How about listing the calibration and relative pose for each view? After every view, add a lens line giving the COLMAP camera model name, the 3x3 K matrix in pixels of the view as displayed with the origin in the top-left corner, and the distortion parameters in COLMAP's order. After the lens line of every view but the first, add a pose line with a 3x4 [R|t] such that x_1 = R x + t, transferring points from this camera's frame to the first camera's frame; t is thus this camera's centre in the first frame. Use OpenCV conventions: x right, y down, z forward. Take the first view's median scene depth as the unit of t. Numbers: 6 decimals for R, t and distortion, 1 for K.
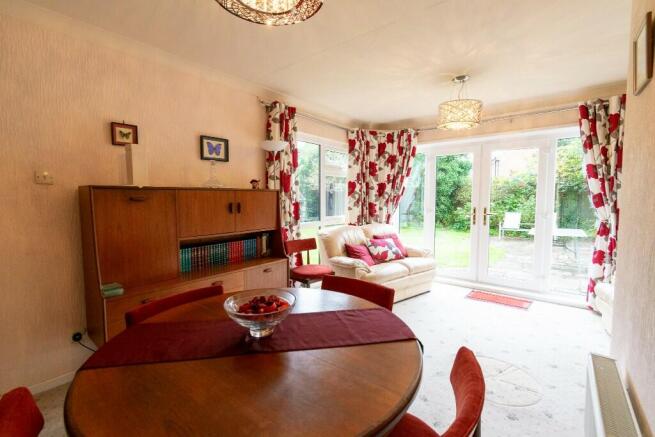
lens RADIAL K [[289.9, 0, 325.8], [0, 289.9, 217.2], [0, 0, 1]] dist [0.003005, 0.000298]
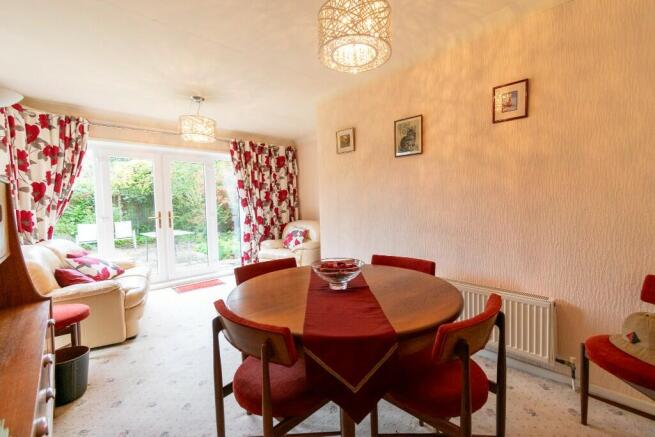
lens RADIAL K [[289.9, 0, 326.1], [0, 289.9, 217.9], [0, 0, 1]] dist [0.003005, 0.000298]
pose [[0.132009, -0.052295, 0.989868, -0.418212], [0.095289, 0.994652, 0.039840, 0.004236], [-0.986658, 0.089064, 0.136286, 0.233014]]
